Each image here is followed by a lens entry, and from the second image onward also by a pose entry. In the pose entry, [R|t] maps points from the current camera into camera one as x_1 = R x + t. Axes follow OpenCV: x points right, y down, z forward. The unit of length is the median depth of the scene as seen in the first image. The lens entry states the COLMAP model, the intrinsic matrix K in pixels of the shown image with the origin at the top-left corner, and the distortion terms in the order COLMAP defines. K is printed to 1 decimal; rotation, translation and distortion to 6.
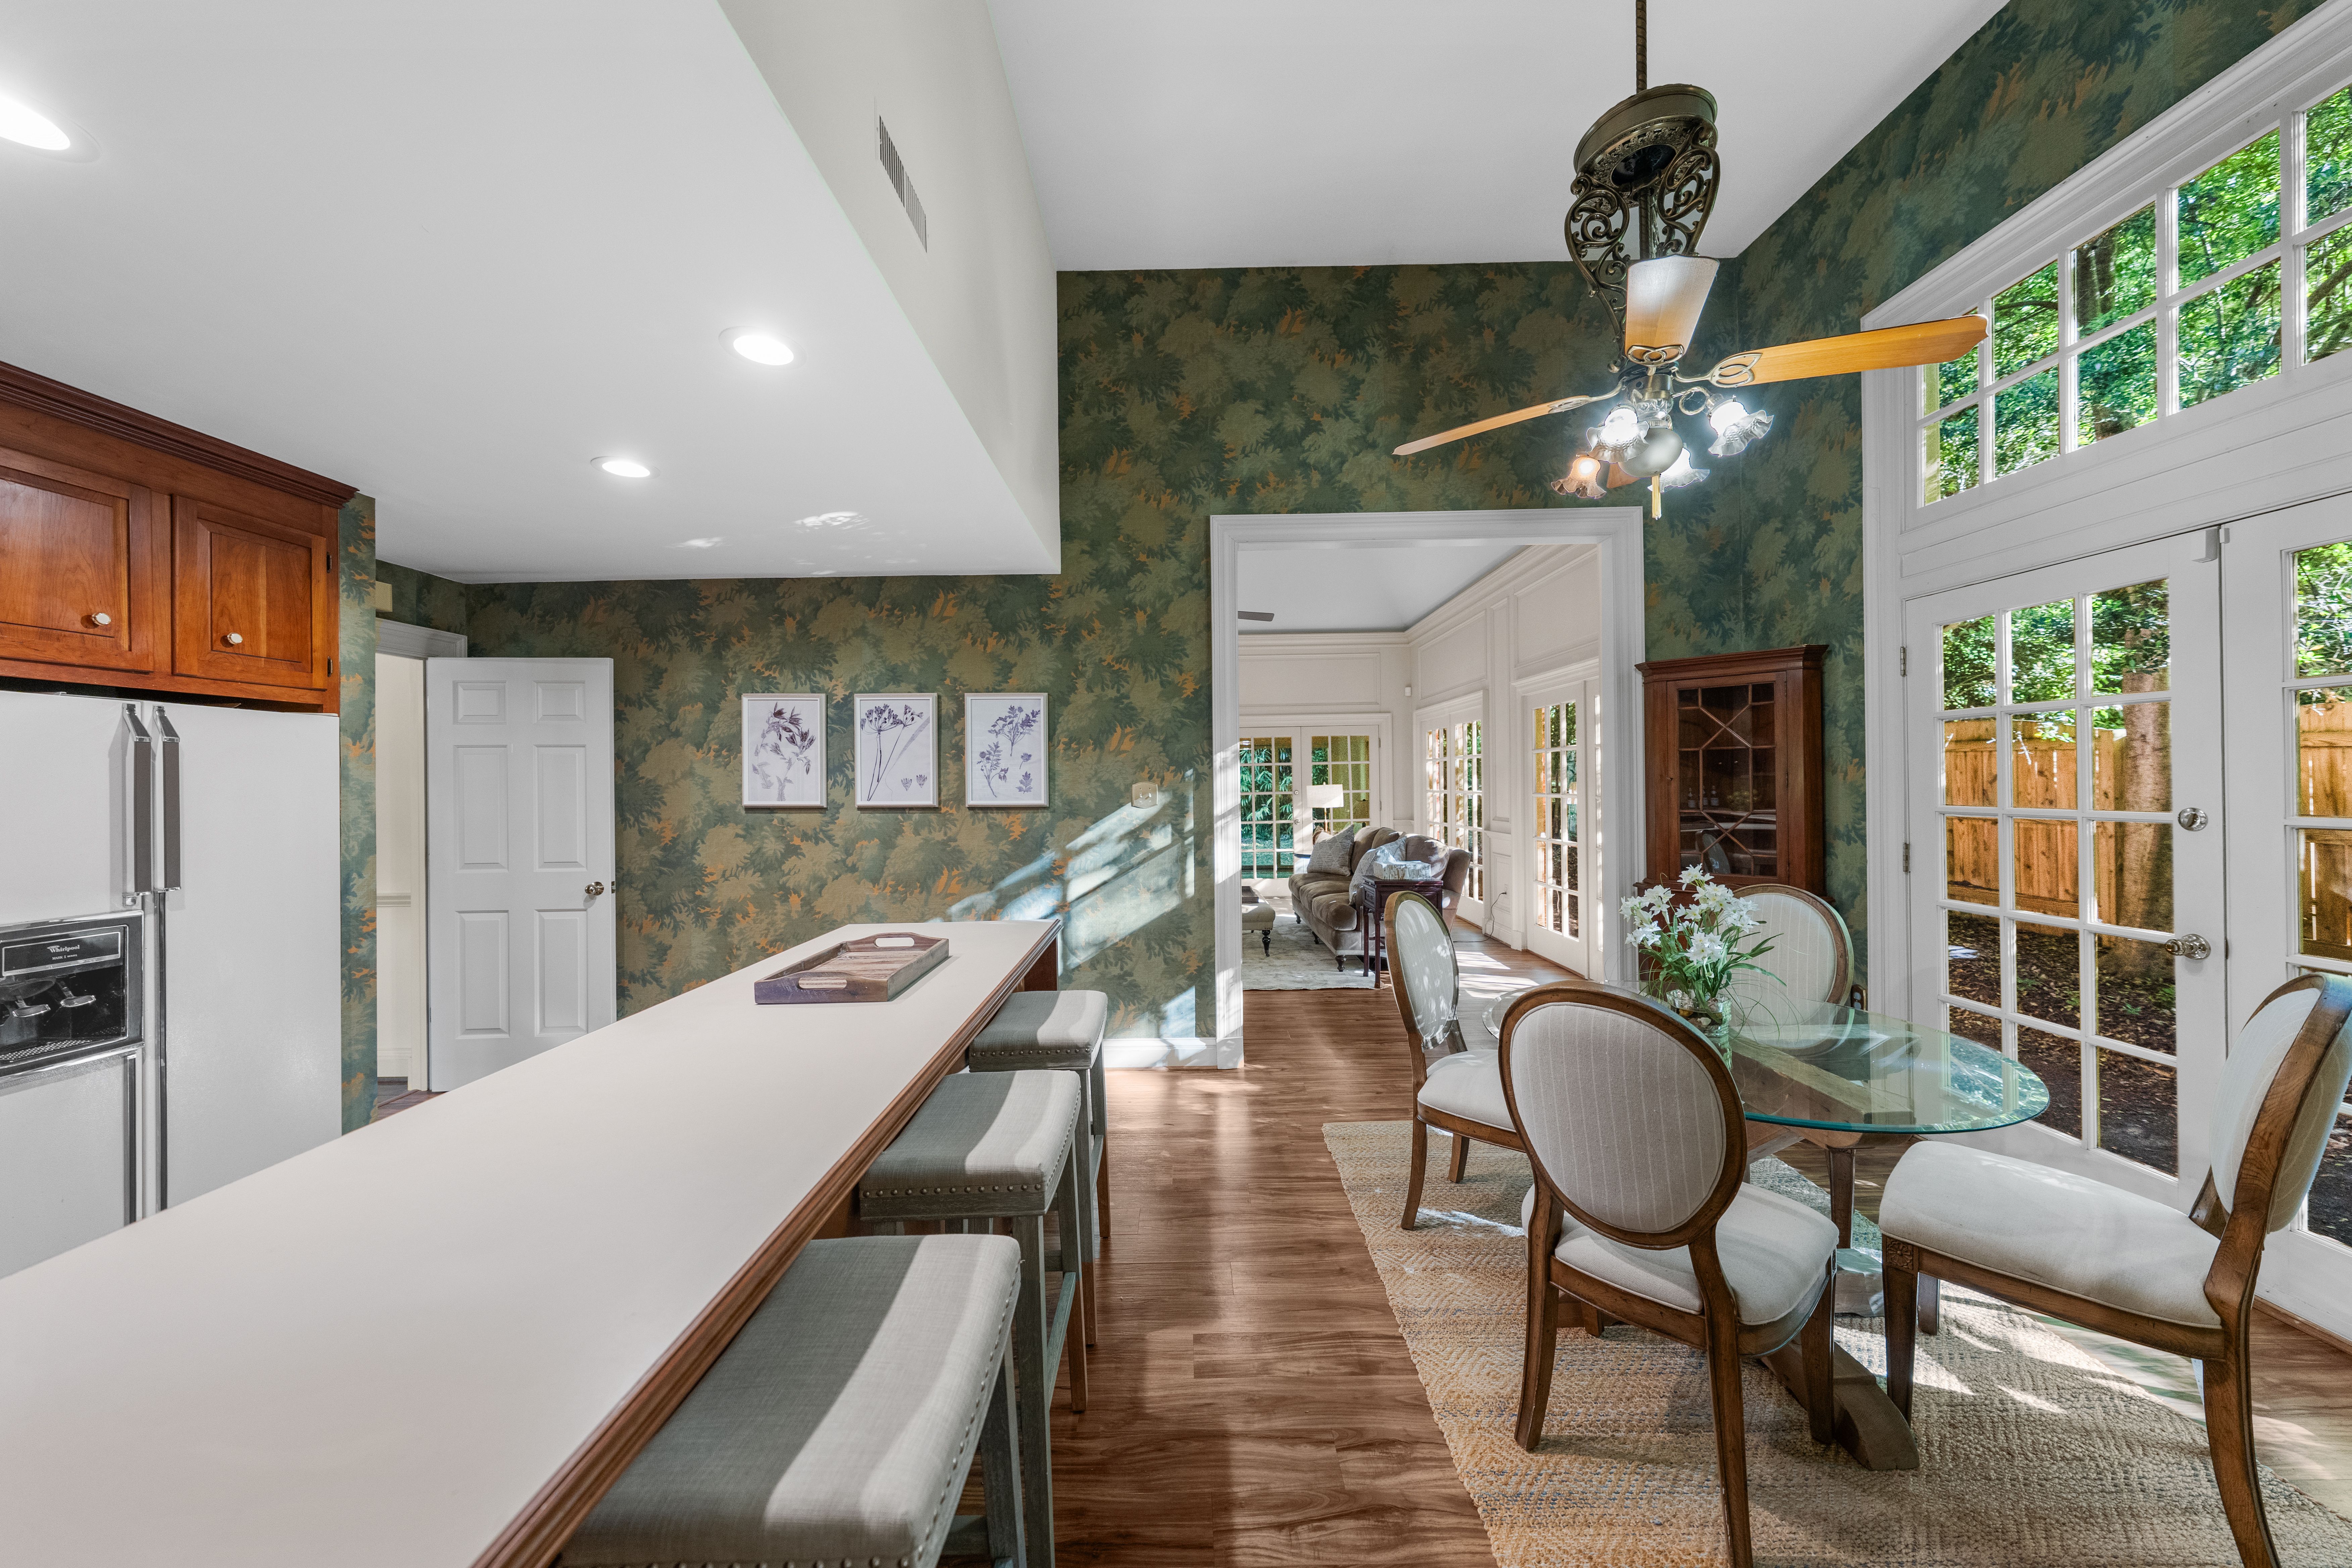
lens RADIAL K [[797.8, 0, 1171.0], [0, 797.8, 783.0], [0, 0, 1]] dist [-0.000003, -0.000147]
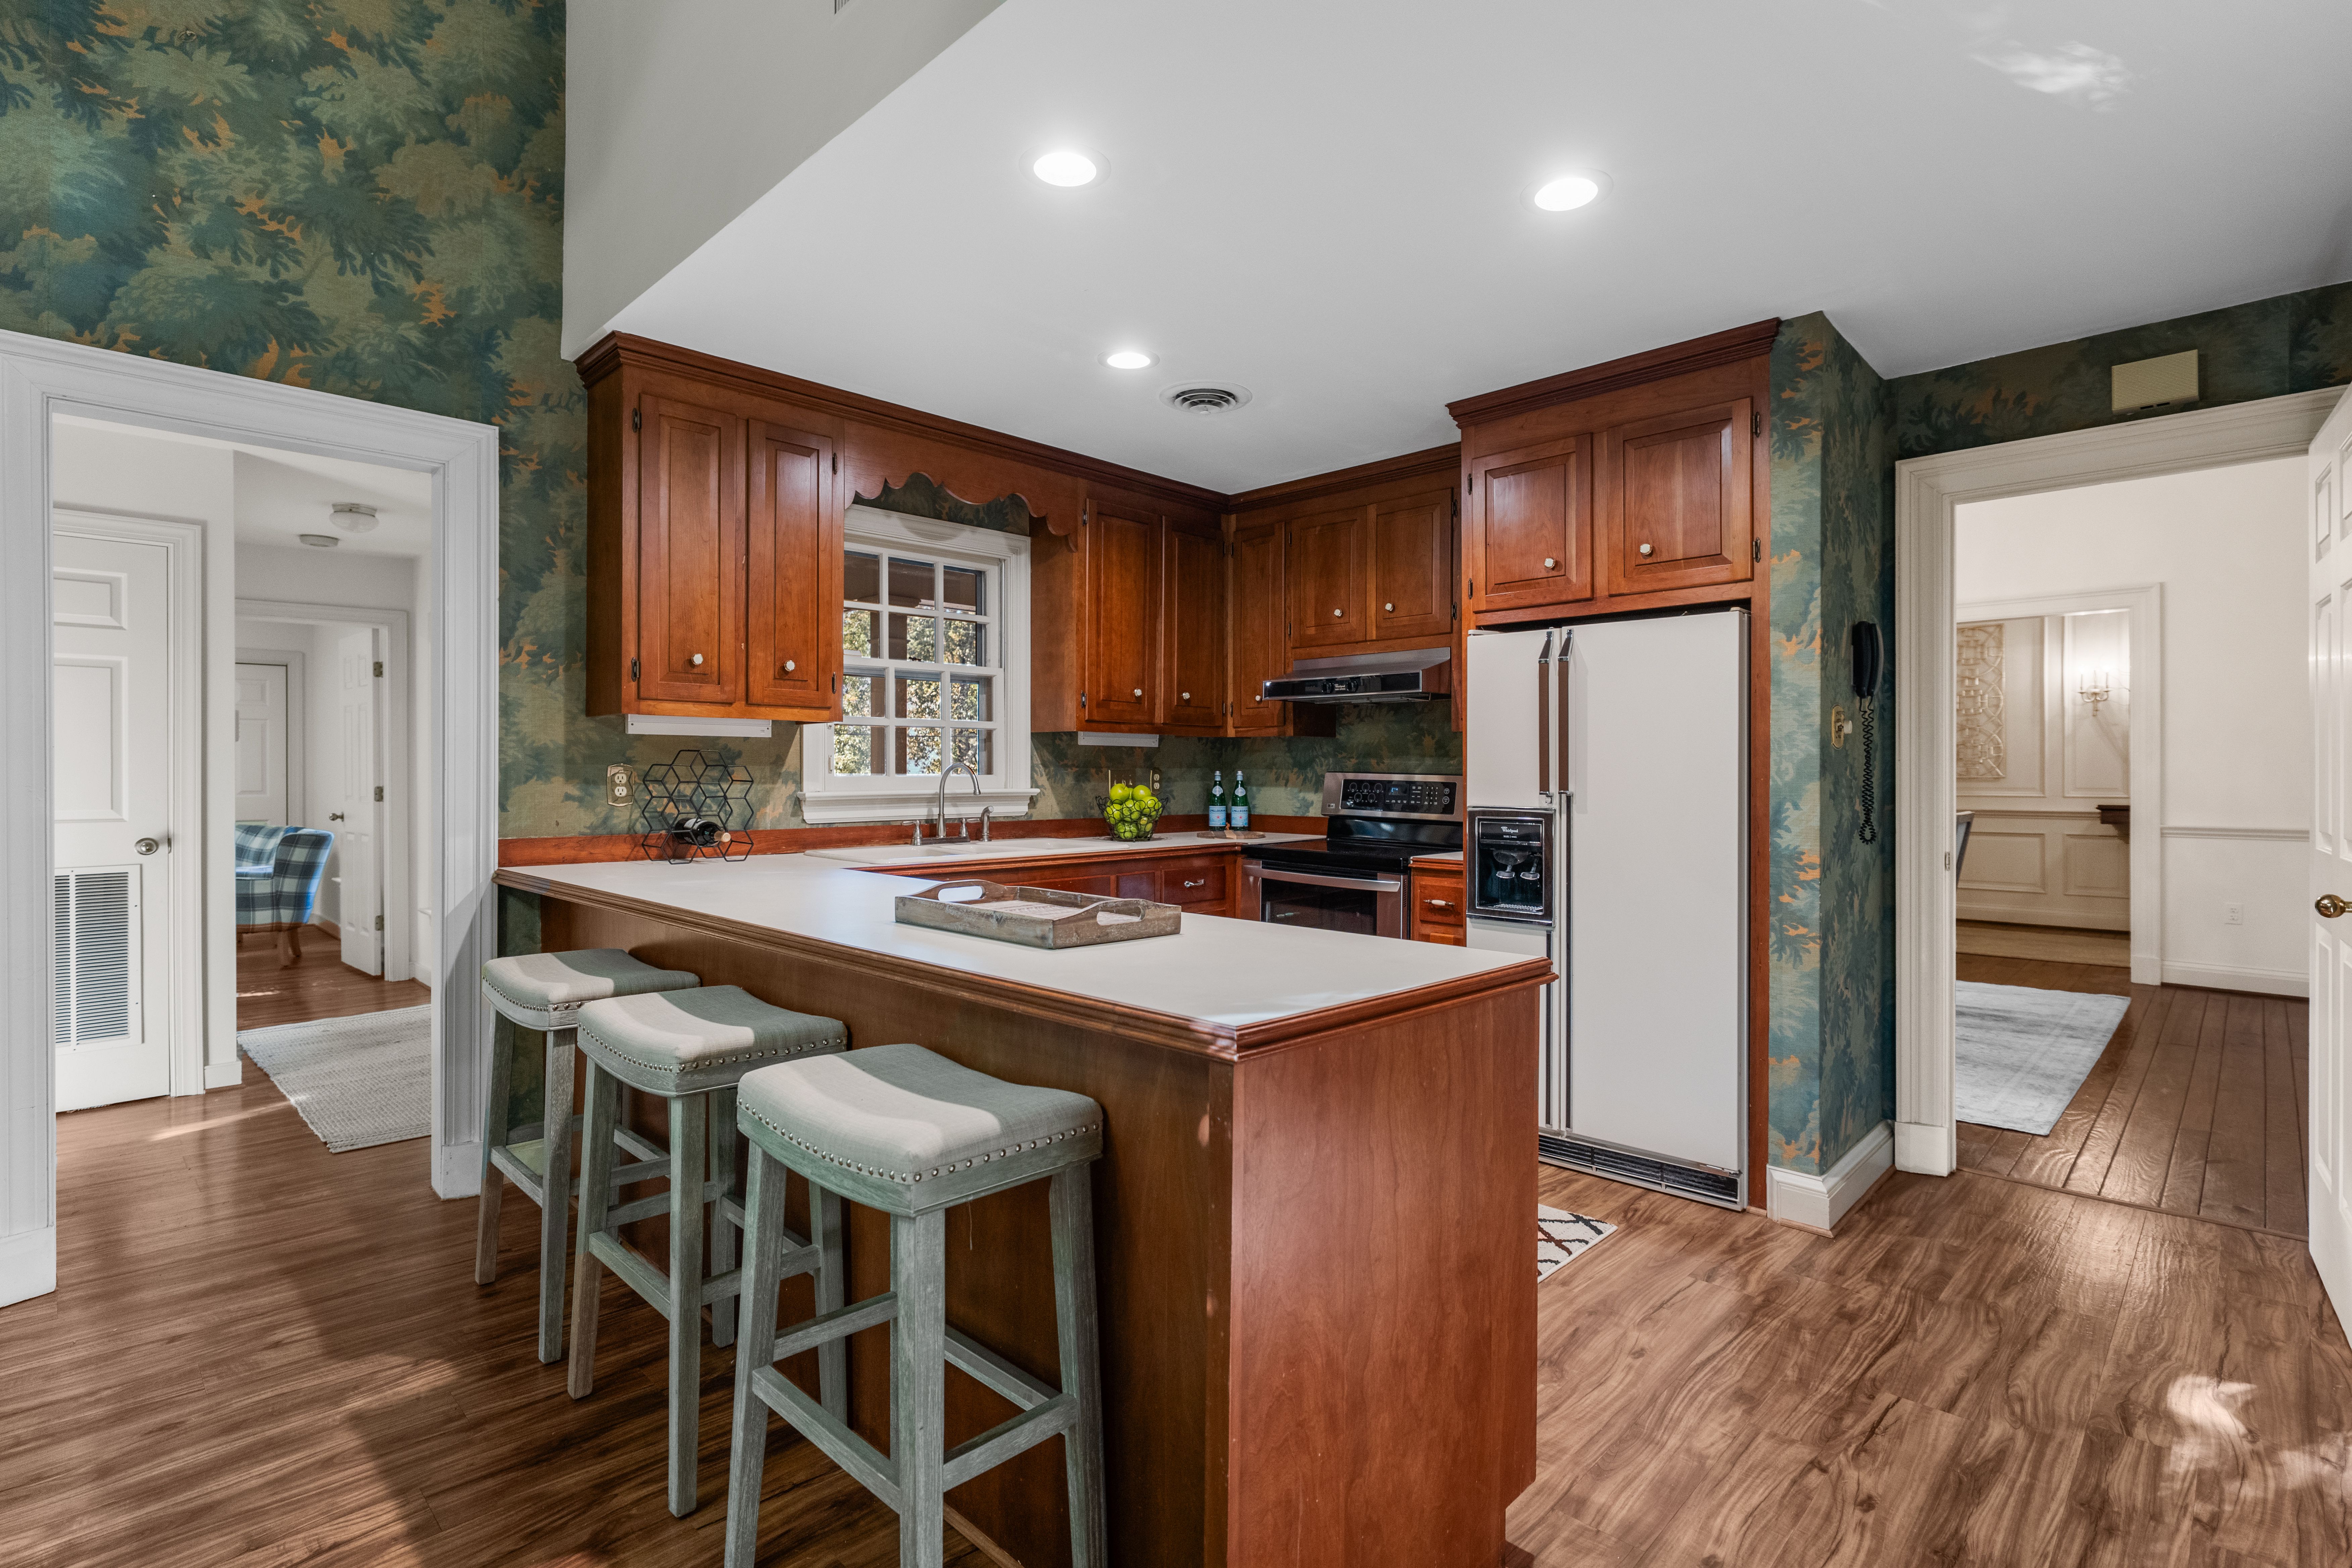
lens RADIAL K [[1116.8, 0, 1181.6], [0, 1116.8, 775.6], [0, 0, 1]] dist [-0.001633, 0.000539]
pose [[-0.689166, 0.014098, -0.724466, 0.136451], [0.008448, 0.999899, 0.011421, 0.047160], [0.724554, 0.001751, -0.689216, 0.924824]]
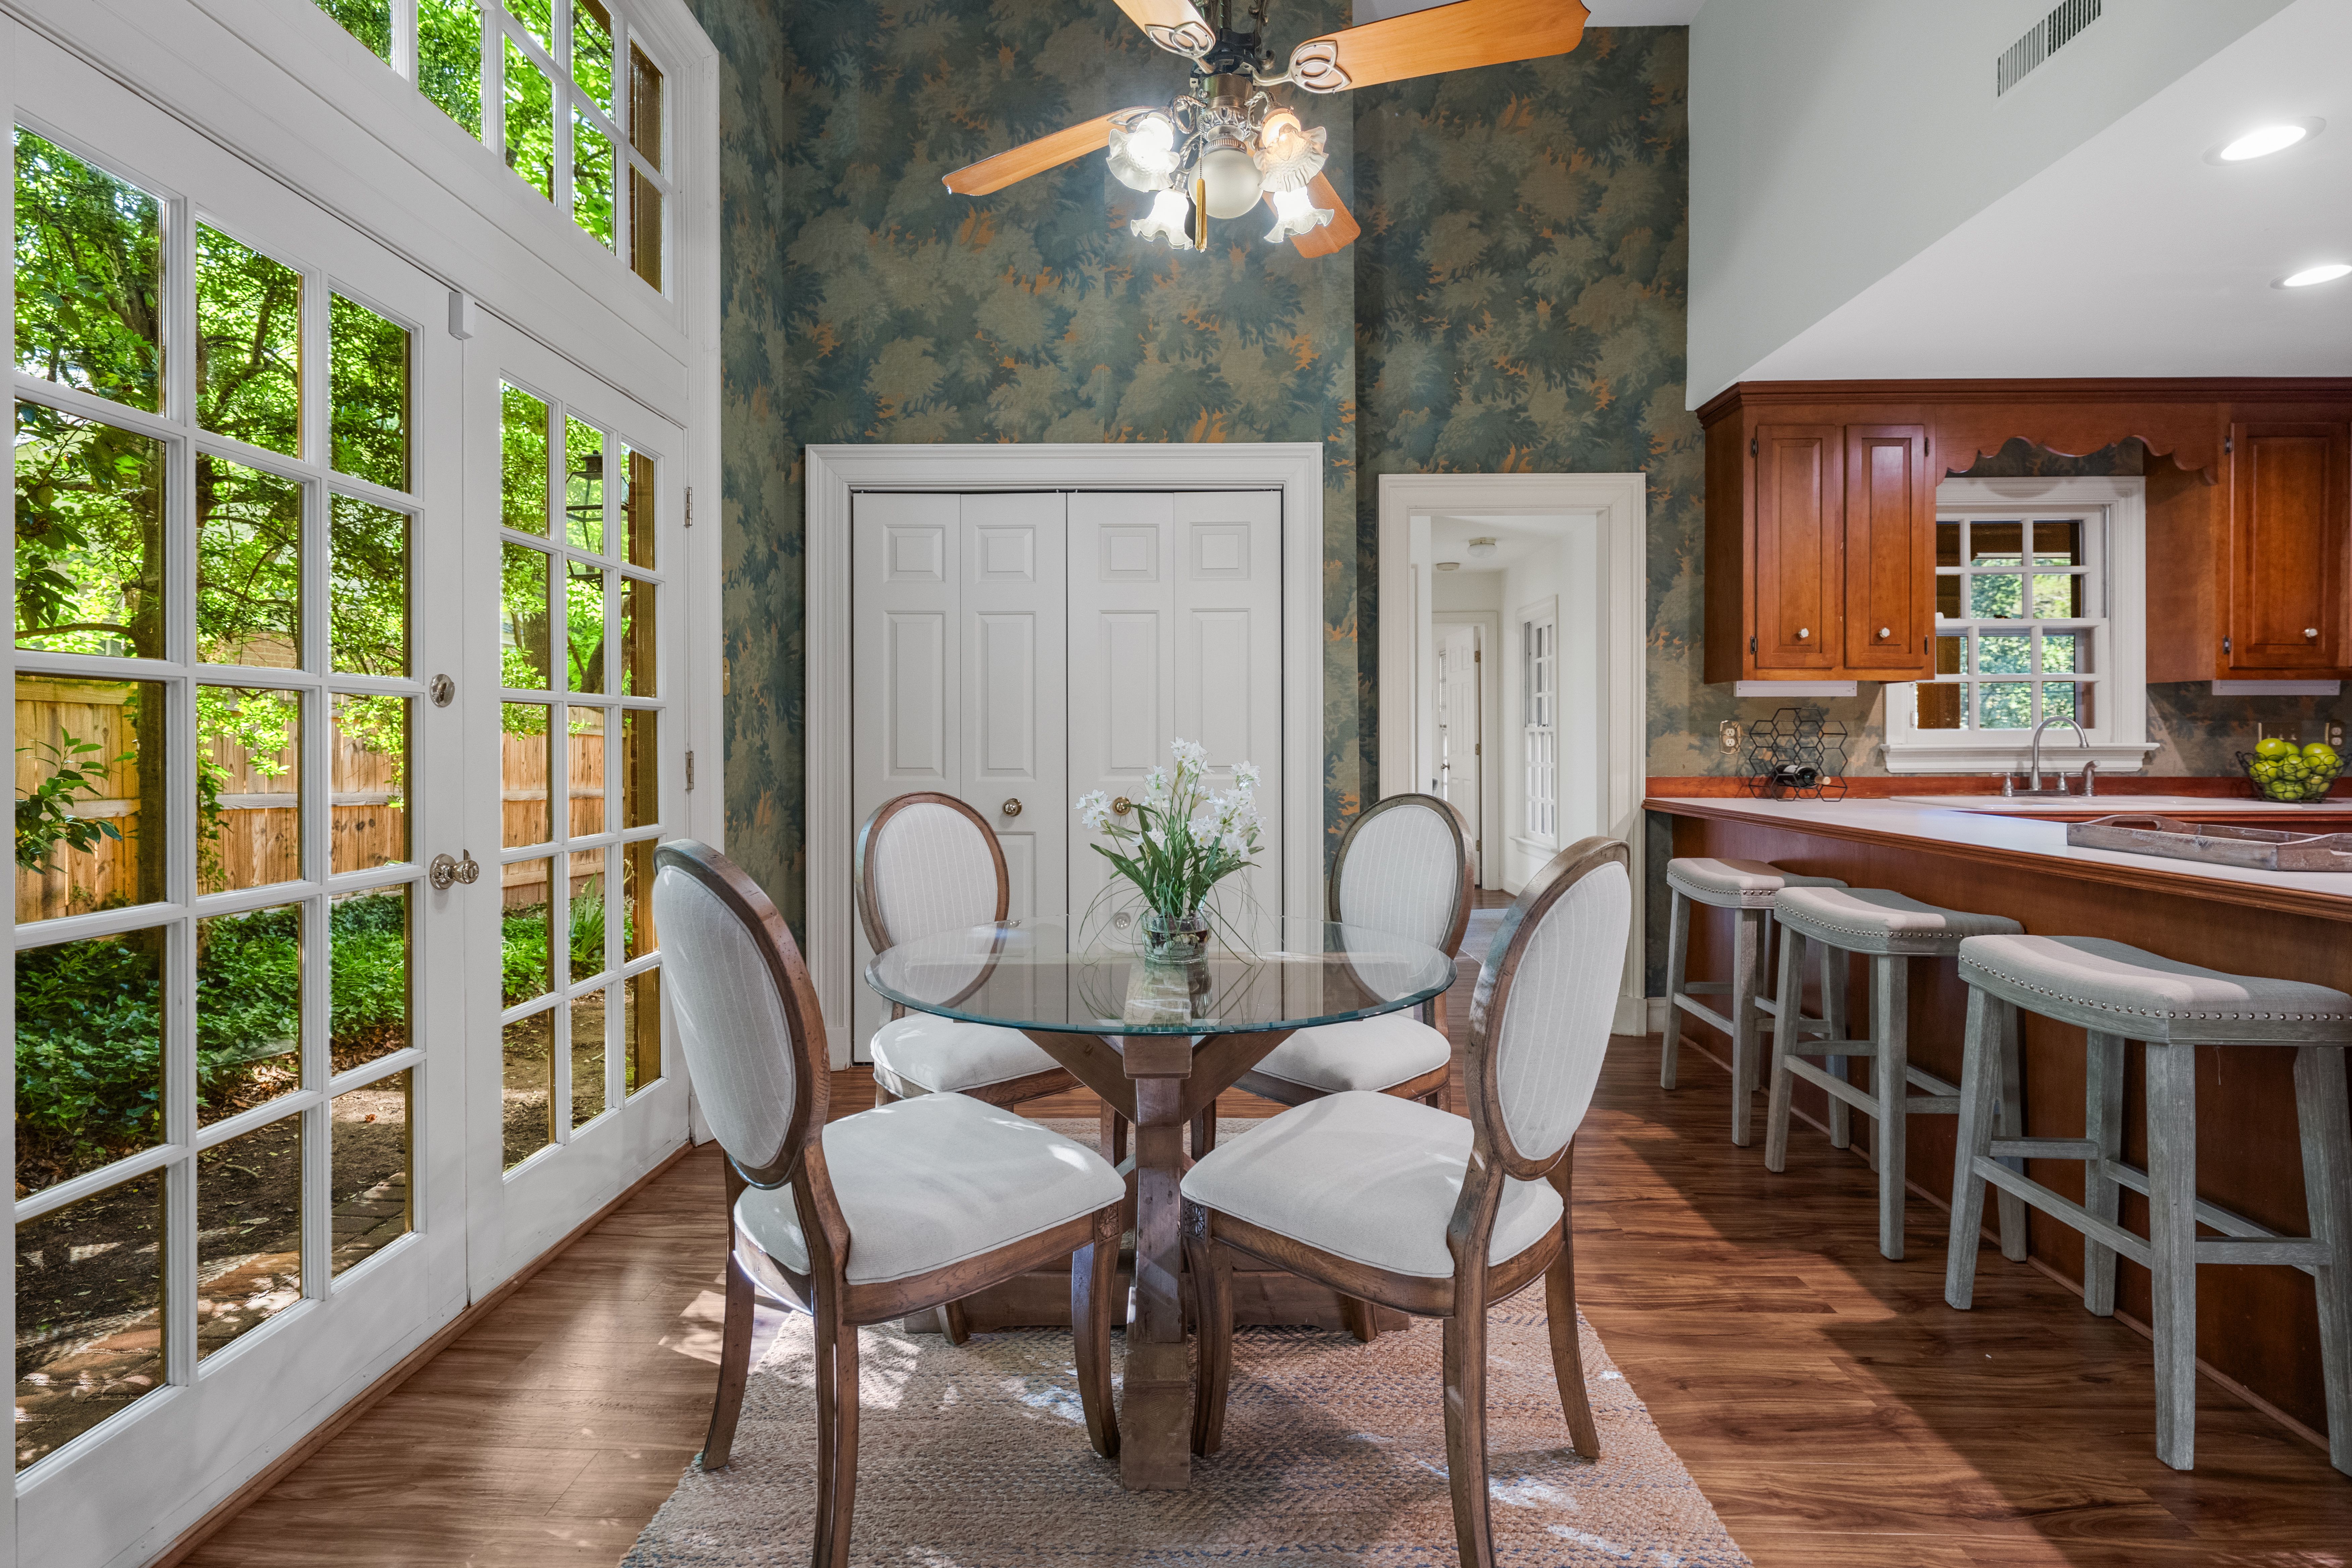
lens RADIAL K [[1081.9, 0, 1174.4], [0, 1081.9, 740.9], [0, 0, 1]] dist [0.000213, -0.000447]
pose [[-0.999870, 0.015353, 0.004928, 0.349181], [0.015357, 0.999882, 0.000802, 0.055103], [-0.004915, 0.000878, -0.999988, 1.074100]]
